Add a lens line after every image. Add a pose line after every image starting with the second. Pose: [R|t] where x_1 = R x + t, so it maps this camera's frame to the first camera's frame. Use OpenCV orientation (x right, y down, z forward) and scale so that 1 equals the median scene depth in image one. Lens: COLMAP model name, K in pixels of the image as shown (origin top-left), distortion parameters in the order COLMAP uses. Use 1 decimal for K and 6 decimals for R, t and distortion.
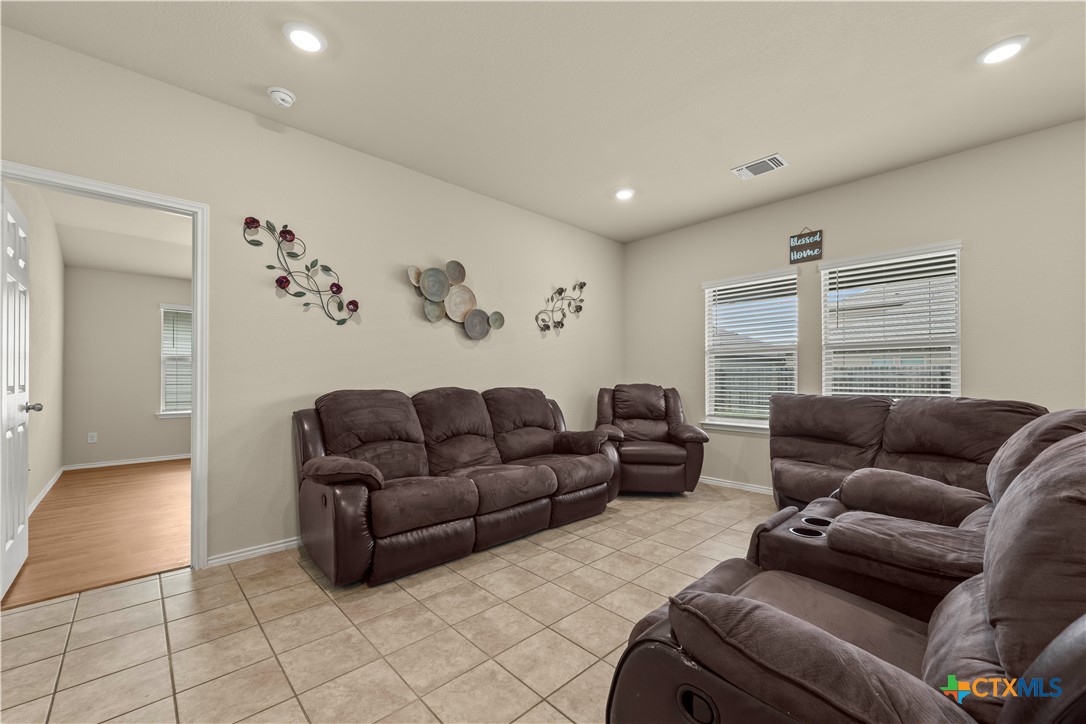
lens RADIAL K [[435.6, 0, 550.6], [0, 435.6, 373.4], [0, 0, 1]] dist [-0.000723, -0.000052]
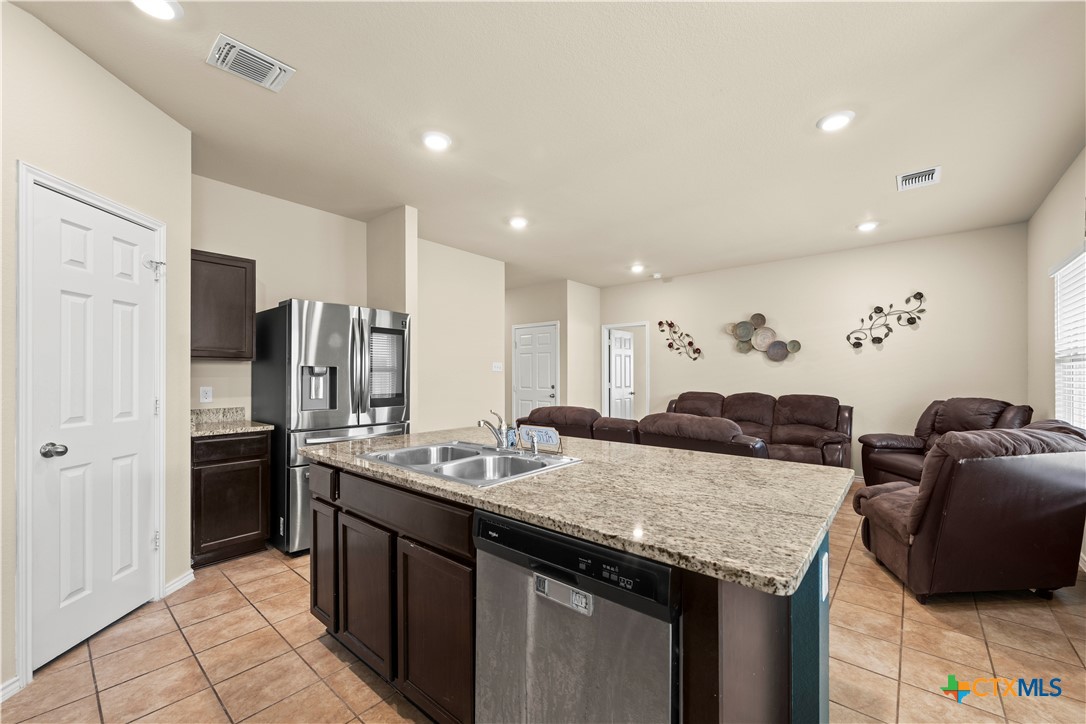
lens RADIAL K [[435.6, 0, 545.0], [0, 435.6, 376.1], [0, 0, 1]] dist [-0.000723, -0.000052]
pose [[0.103296, 0.000829, -0.994650, 1.251214], [0.012720, 0.999917, 0.002154, -0.040645], [0.994569, -0.012874, 0.103277, 0.055095]]
